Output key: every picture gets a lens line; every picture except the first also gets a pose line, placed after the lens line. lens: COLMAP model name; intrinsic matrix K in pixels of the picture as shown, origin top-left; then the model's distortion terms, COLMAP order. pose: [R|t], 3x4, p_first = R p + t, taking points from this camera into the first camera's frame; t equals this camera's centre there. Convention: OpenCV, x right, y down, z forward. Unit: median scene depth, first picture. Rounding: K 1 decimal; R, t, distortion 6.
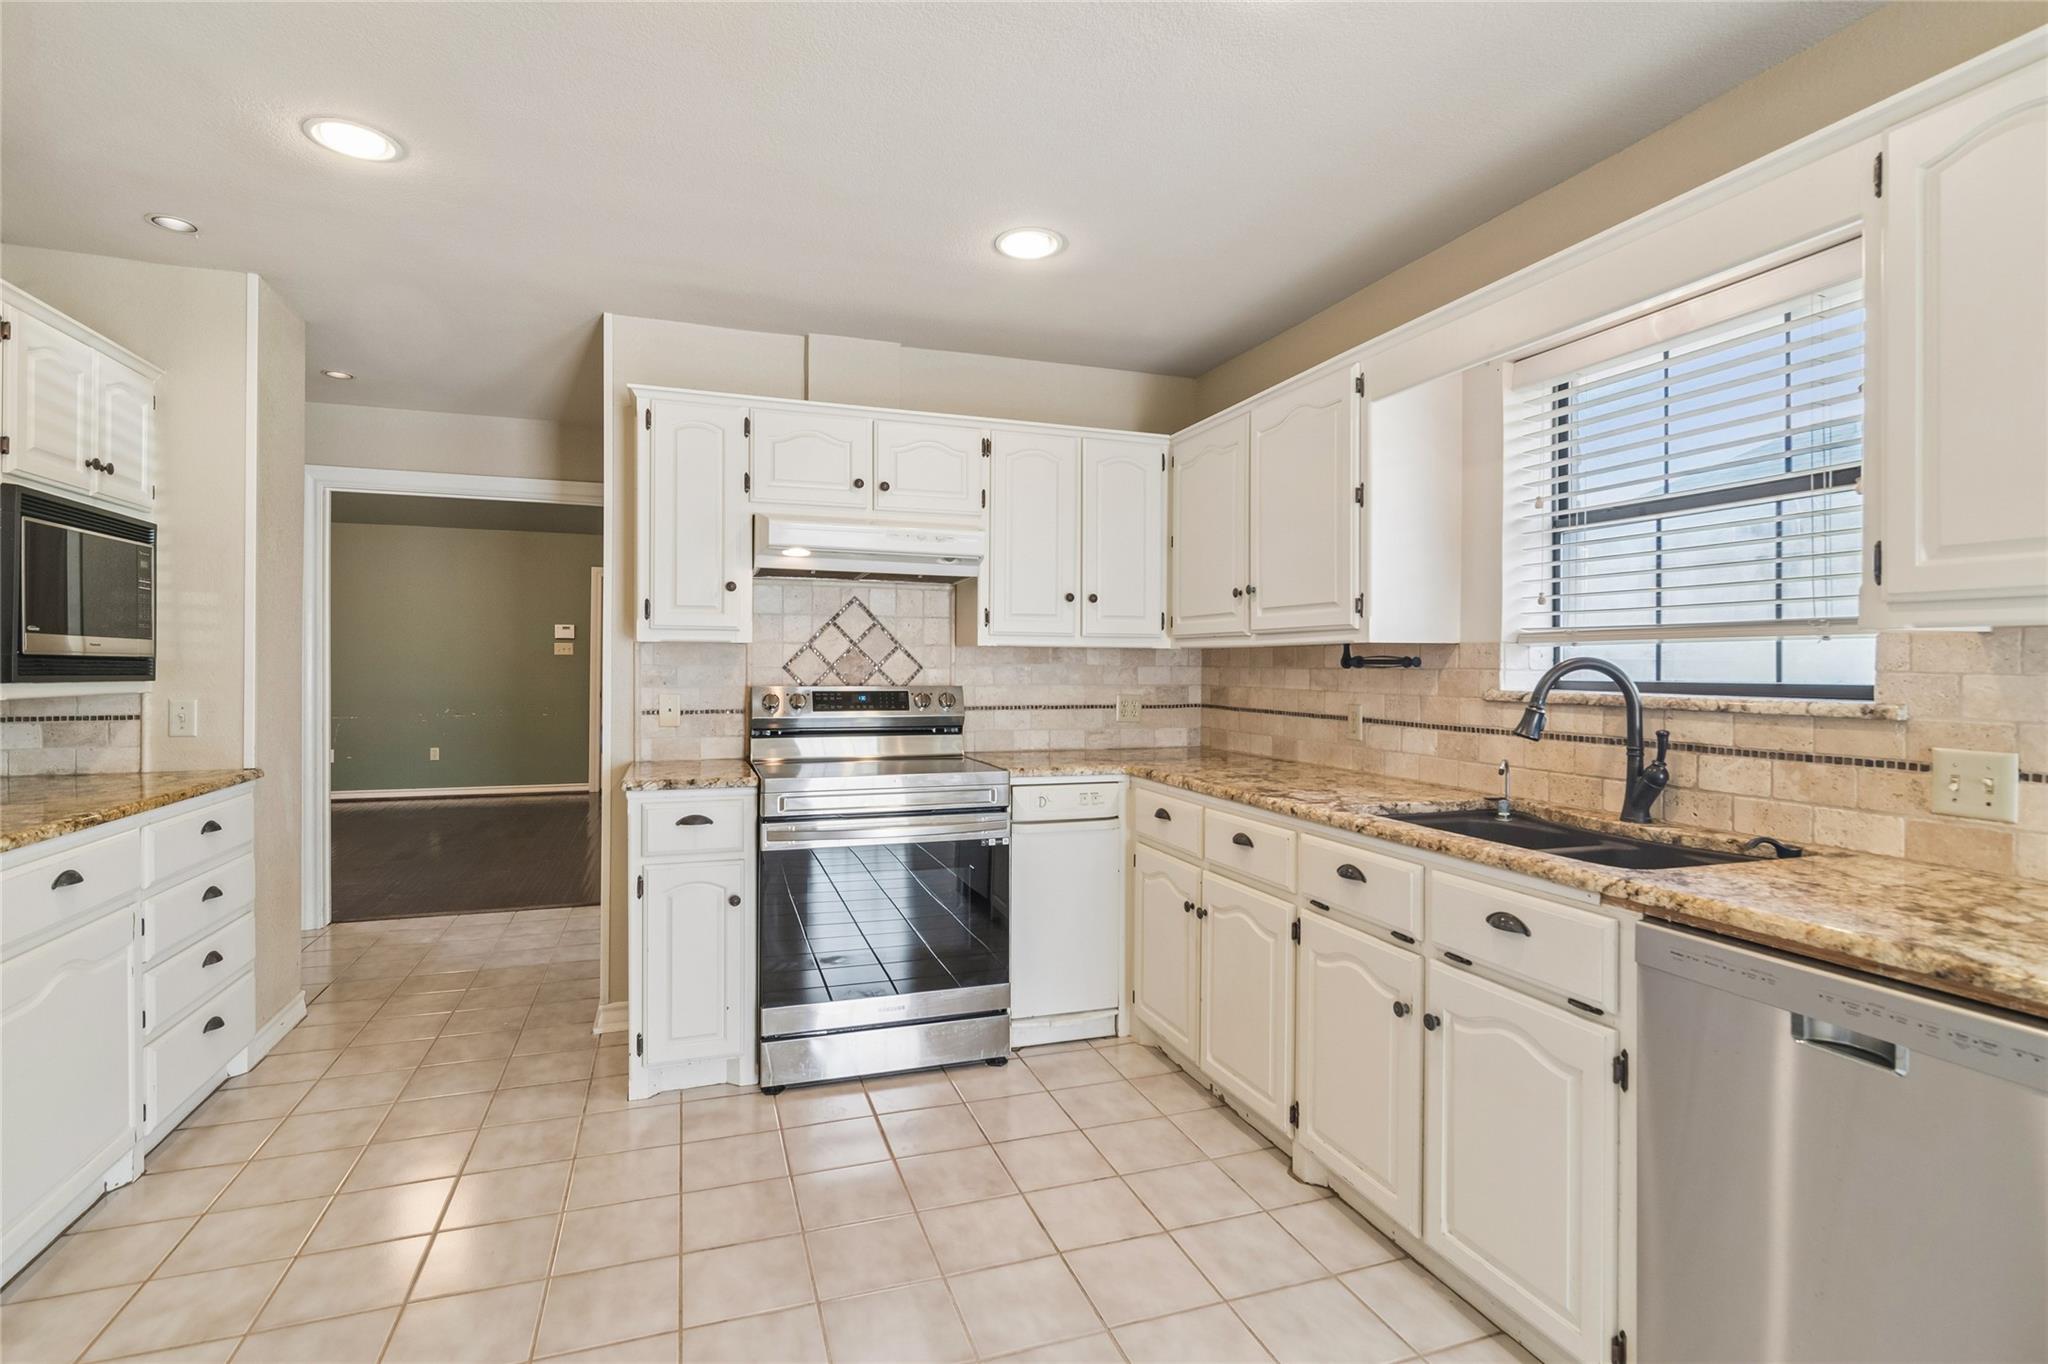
lens RADIAL K [[992.5, 0, 1050.8], [0, 992.5, 666.5], [0, 0, 1]] dist [-0.001279, 0.002439]
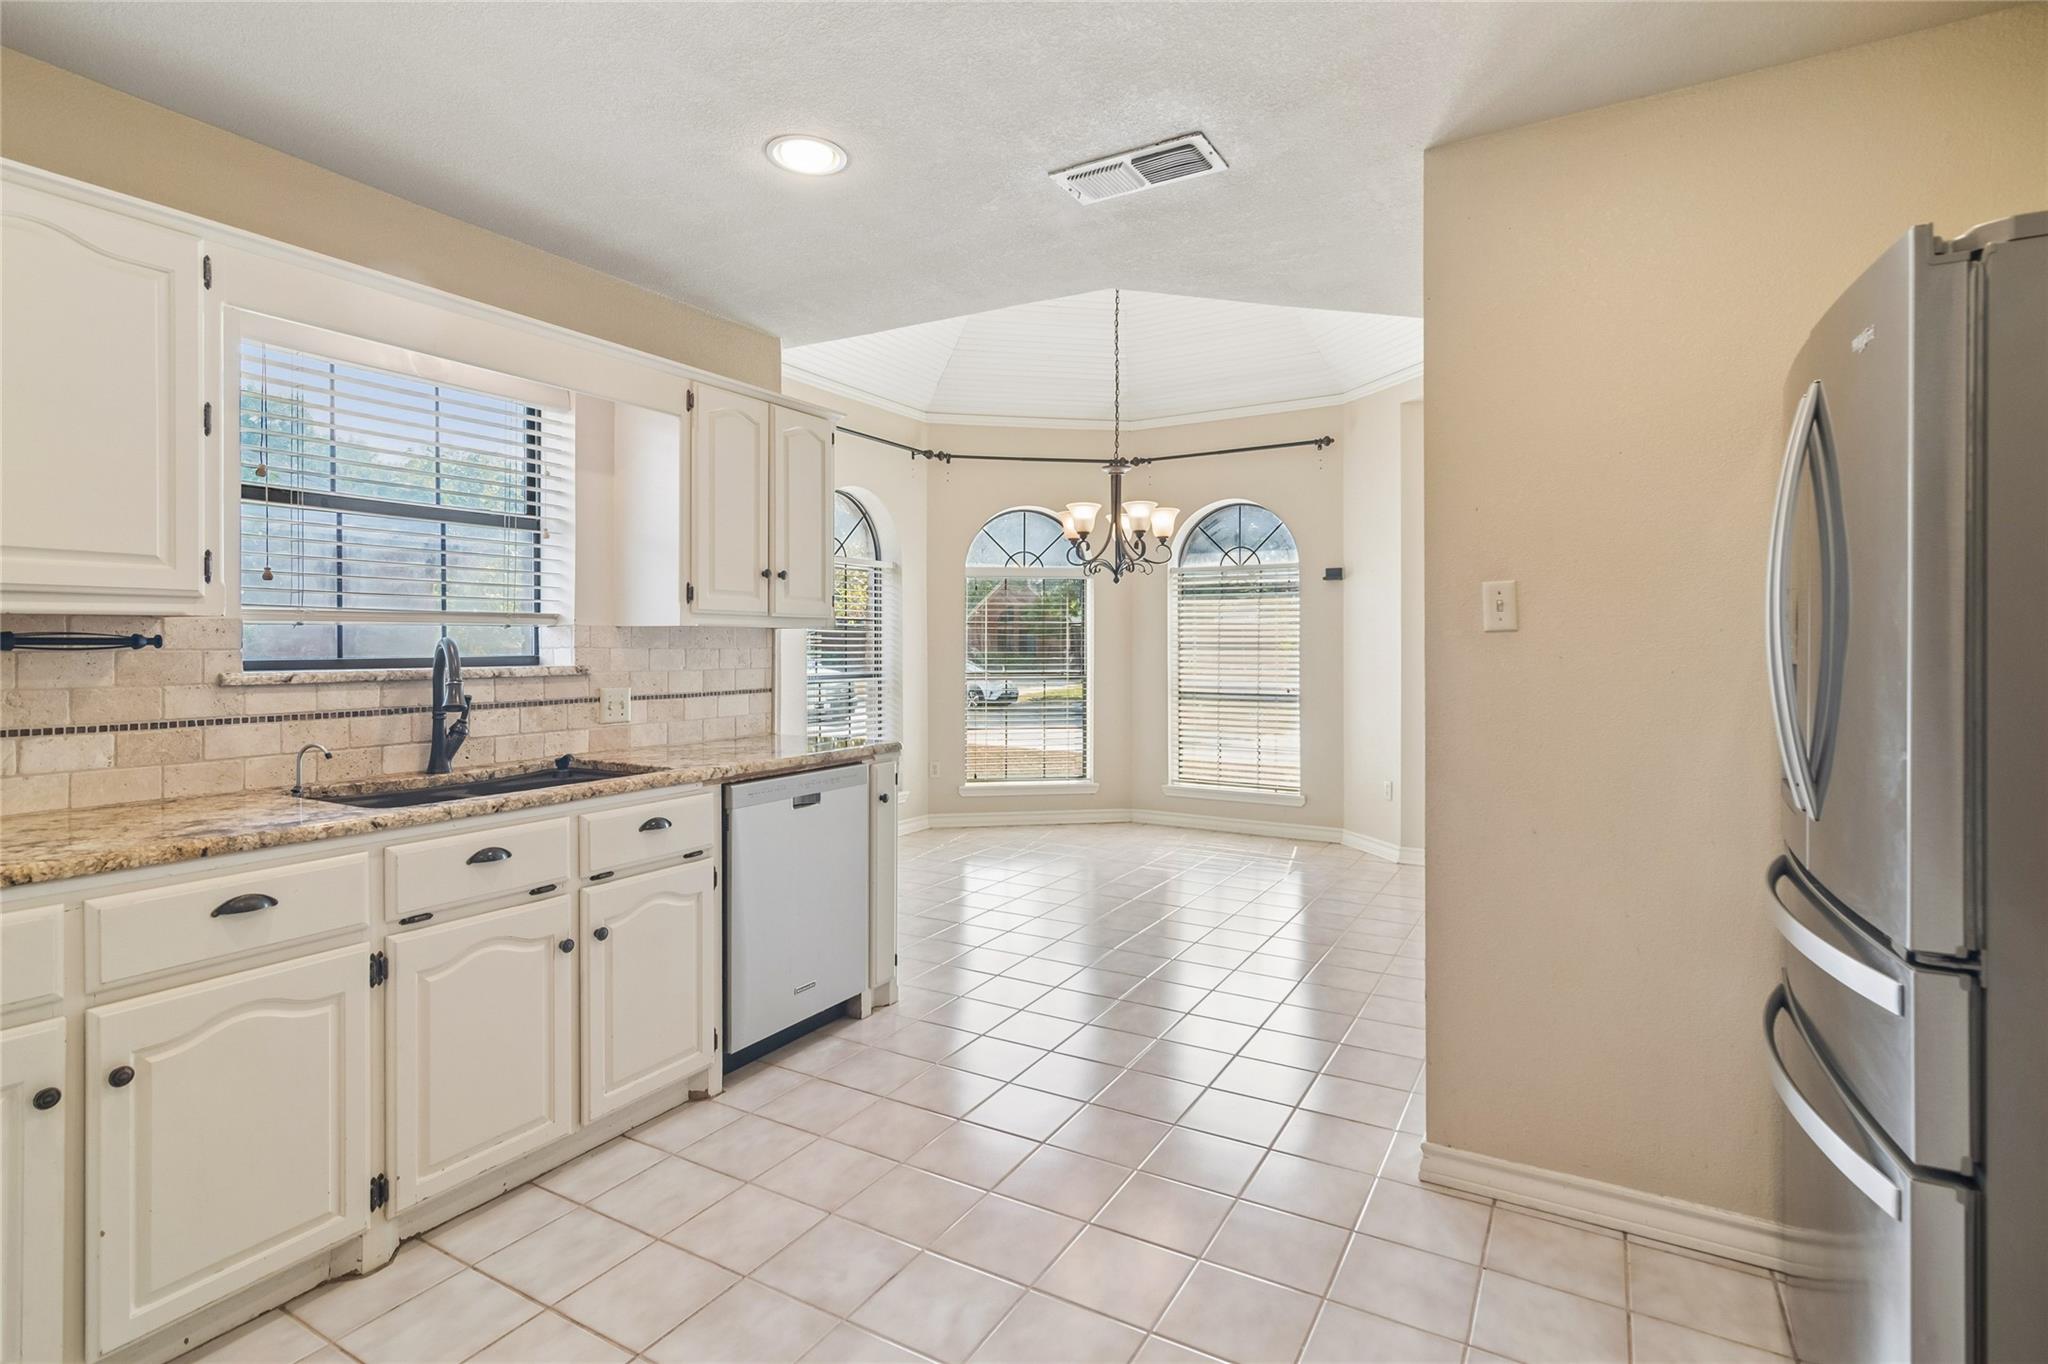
lens RADIAL K [[992.5, 0, 999.9], [0, 992.5, 642.7], [0, 0, 1]] dist [-0.001279, 0.002439]
pose [[-0.622554, -0.003645, 0.782568, -0.623636], [-0.000921, 0.999992, 0.003925, -0.006845], [-0.782576, 0.001723, -0.622553, 0.965199]]
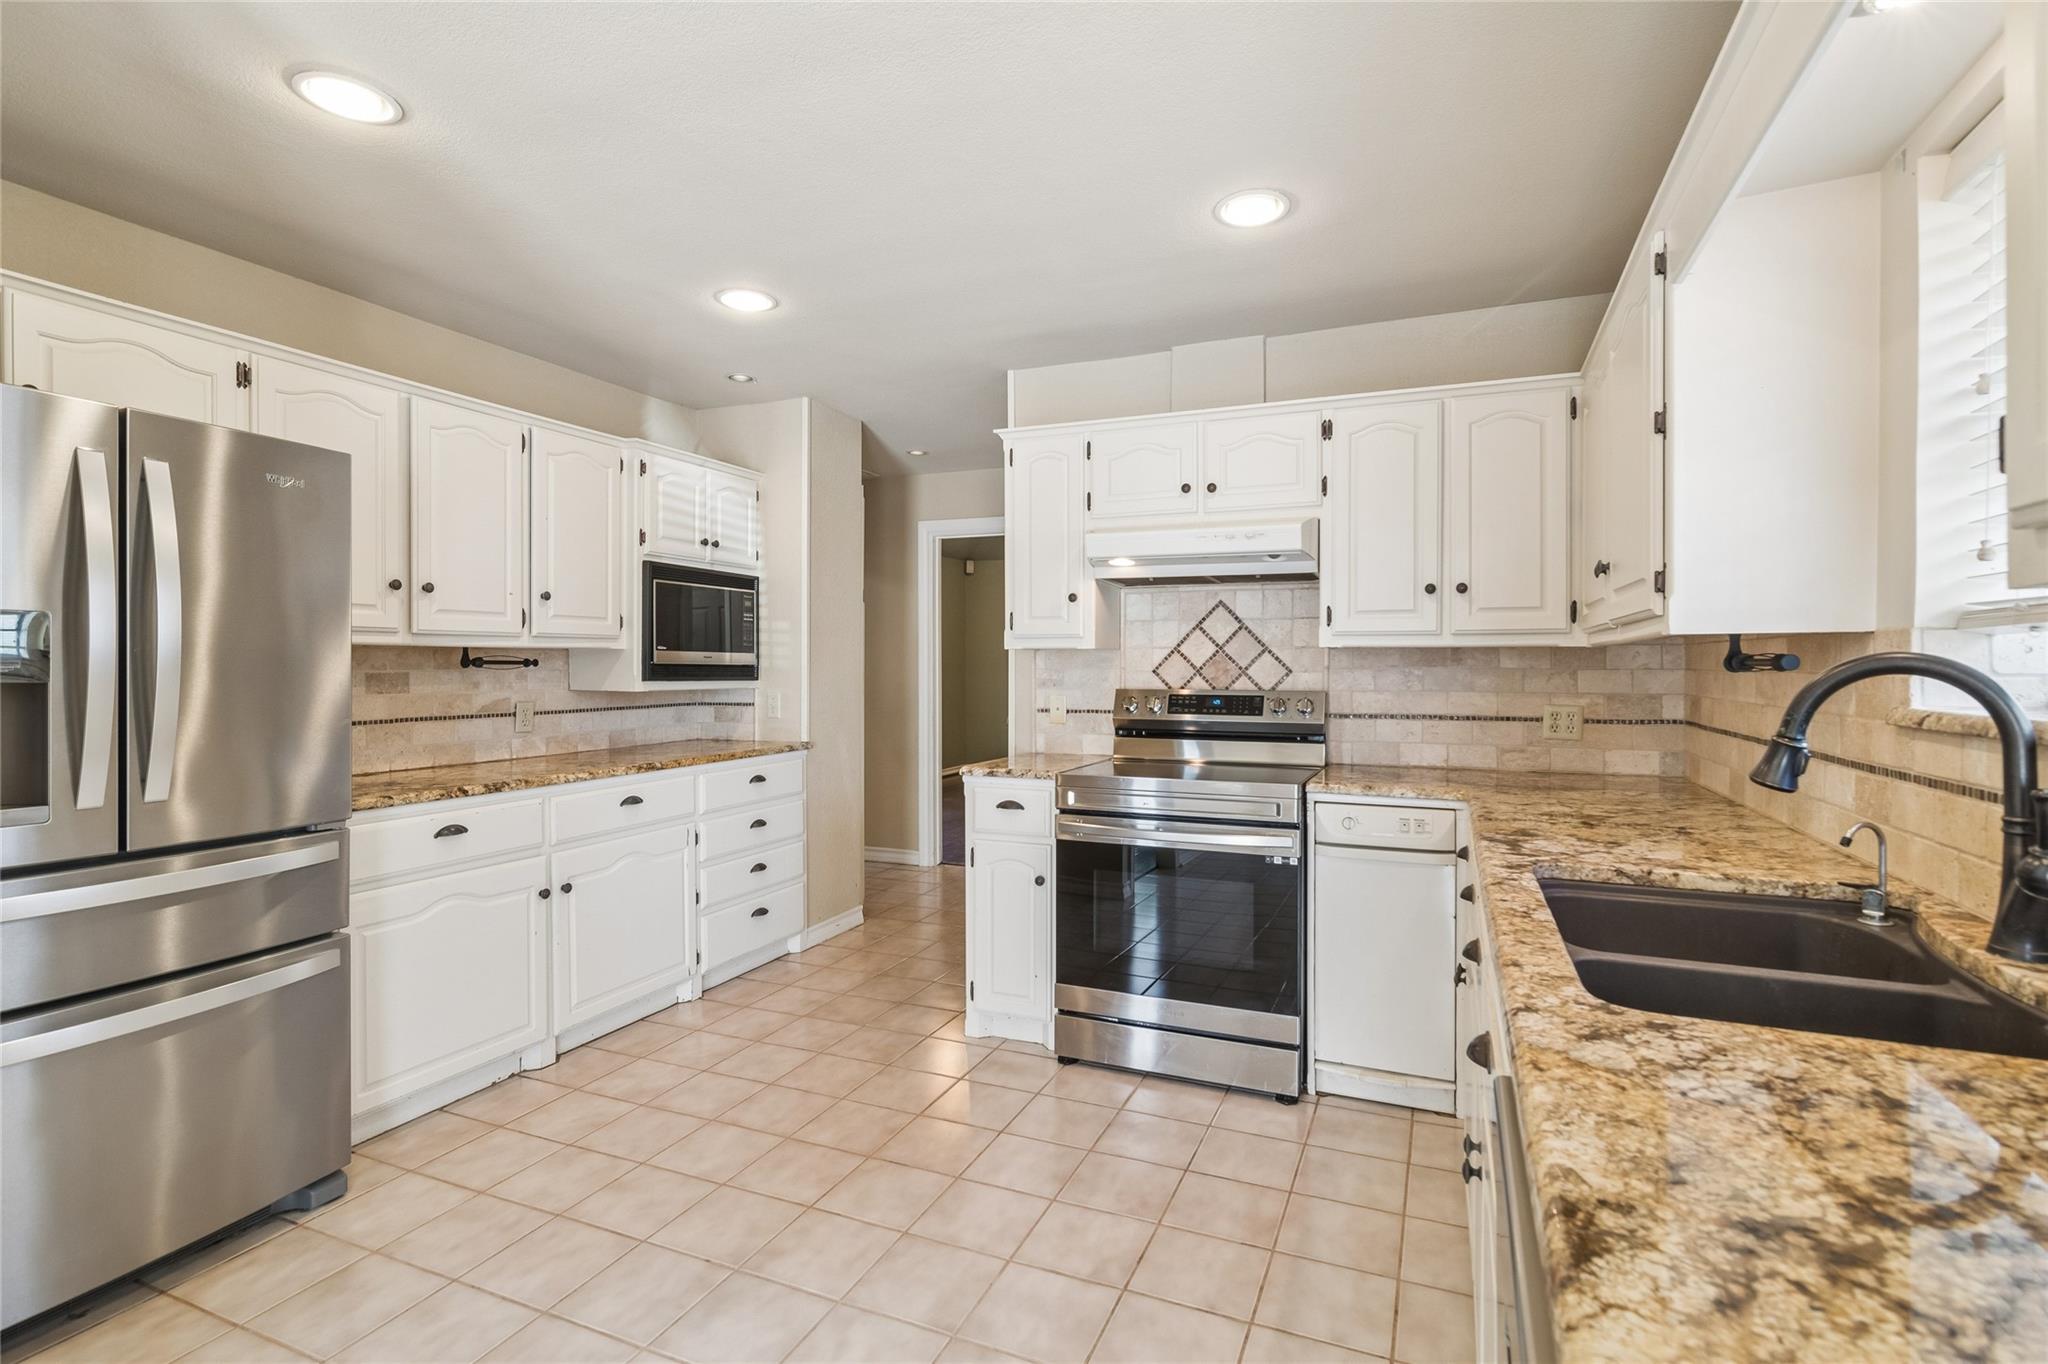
lens RADIAL K [[992.5, 0, 1055.5], [0, 992.5, 673.2], [0, 0, 1]] dist [-0.001279, 0.002439]
pose [[0.735439, 0.000420, -0.677591, 0.454129], [0.001170, 0.999998, 0.001890, 0.000971], [0.677590, -0.002183, 0.735436, 0.197066]]
